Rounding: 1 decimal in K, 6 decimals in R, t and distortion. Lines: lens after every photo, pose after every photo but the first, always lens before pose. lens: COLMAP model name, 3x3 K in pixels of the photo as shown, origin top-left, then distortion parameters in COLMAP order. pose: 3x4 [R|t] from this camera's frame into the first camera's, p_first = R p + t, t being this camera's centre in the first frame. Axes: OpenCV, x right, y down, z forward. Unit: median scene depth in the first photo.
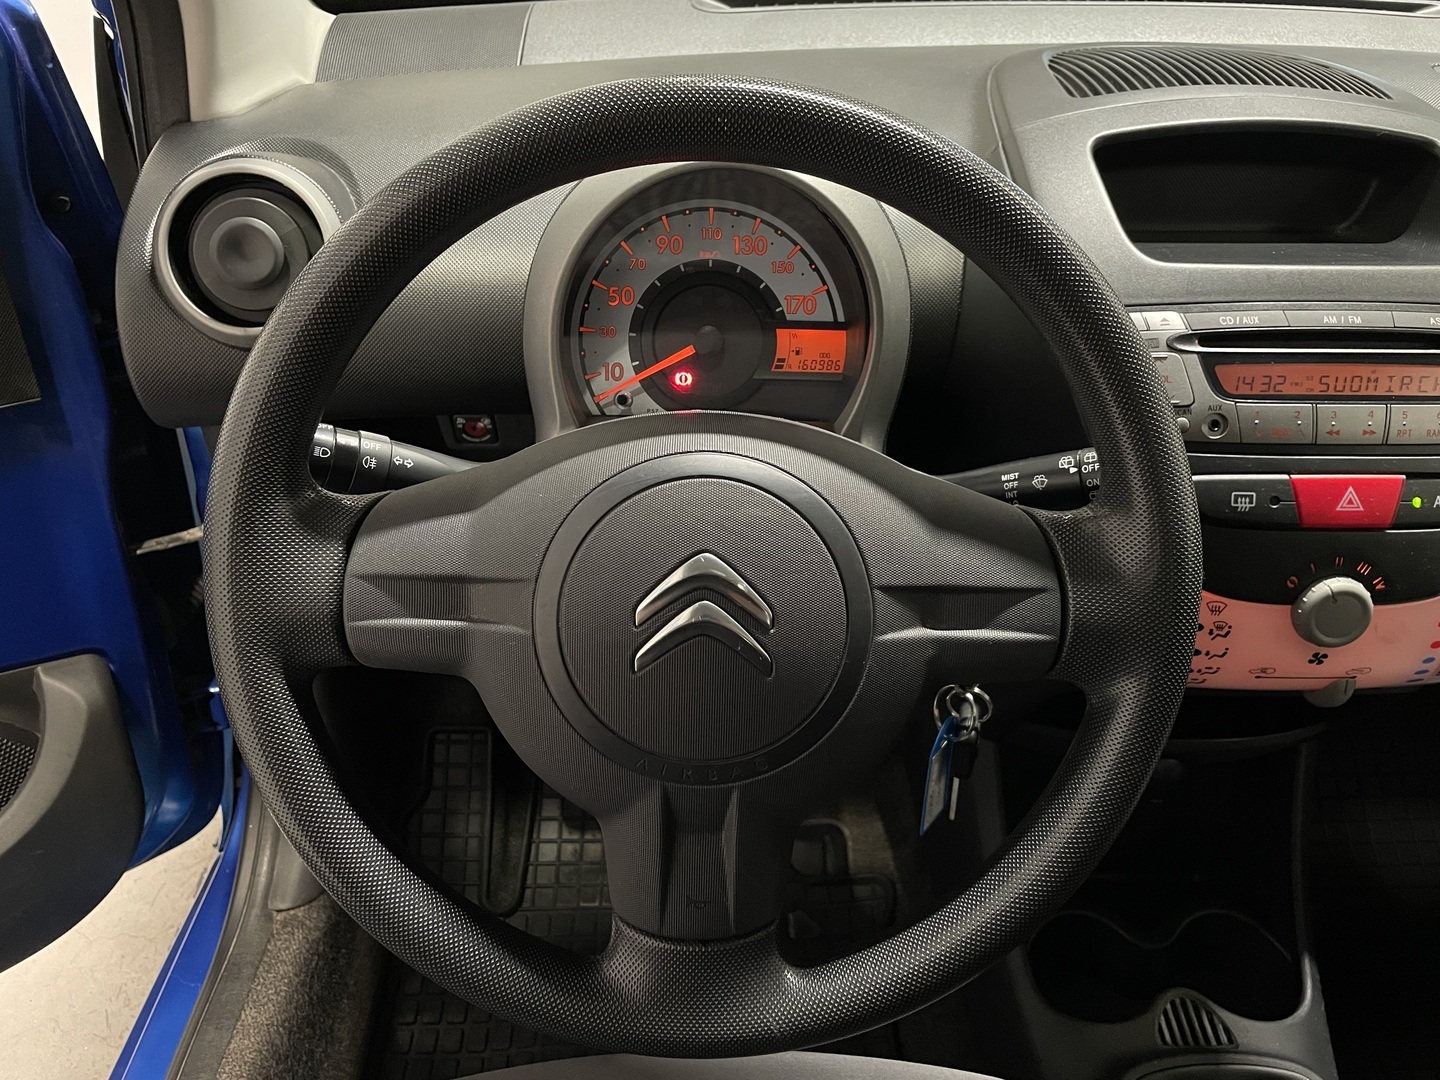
lens RADIAL K [[1085.9, 0, 722.8], [0, 1085.9, 530.3], [0, 0, 1]] dist [0.072589, -0.094012]
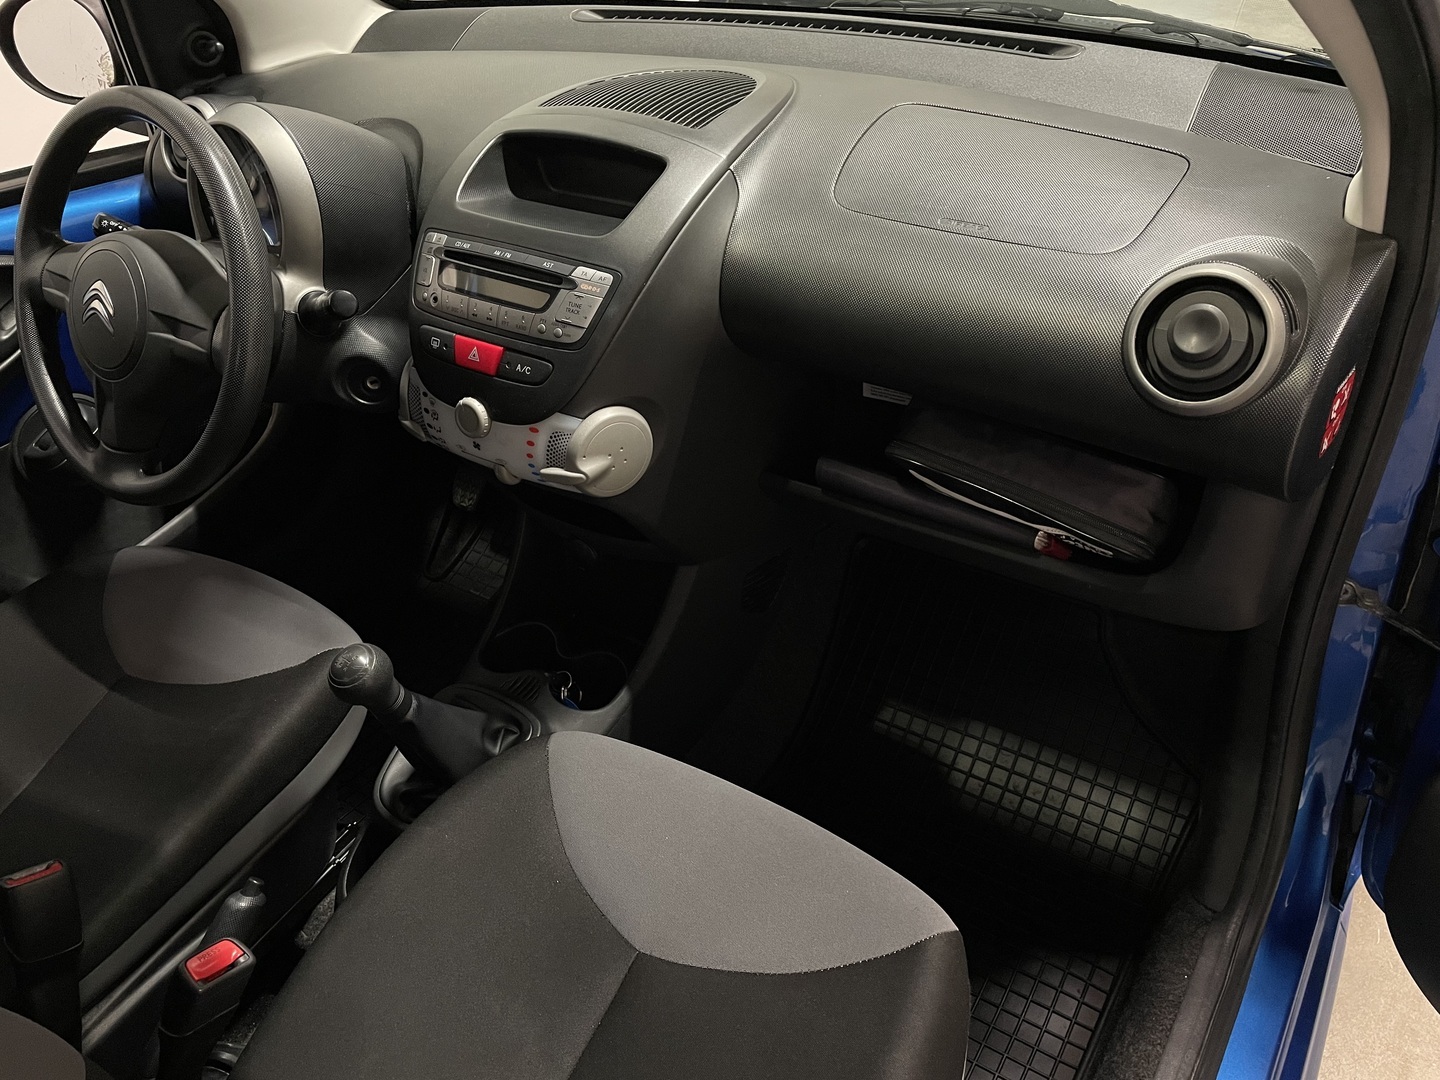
lens RADIAL K [[1085.9, 0, 722.8], [0, 1085.9, 530.3], [0, 0, 1]] dist [0.072589, -0.094012]
pose [[0.822145, 0.288629, -0.490684, 1.857880], [-0.252180, 0.957407, 0.140633, -0.105126], [0.510375, 0.008120, 0.859914, -0.321358]]
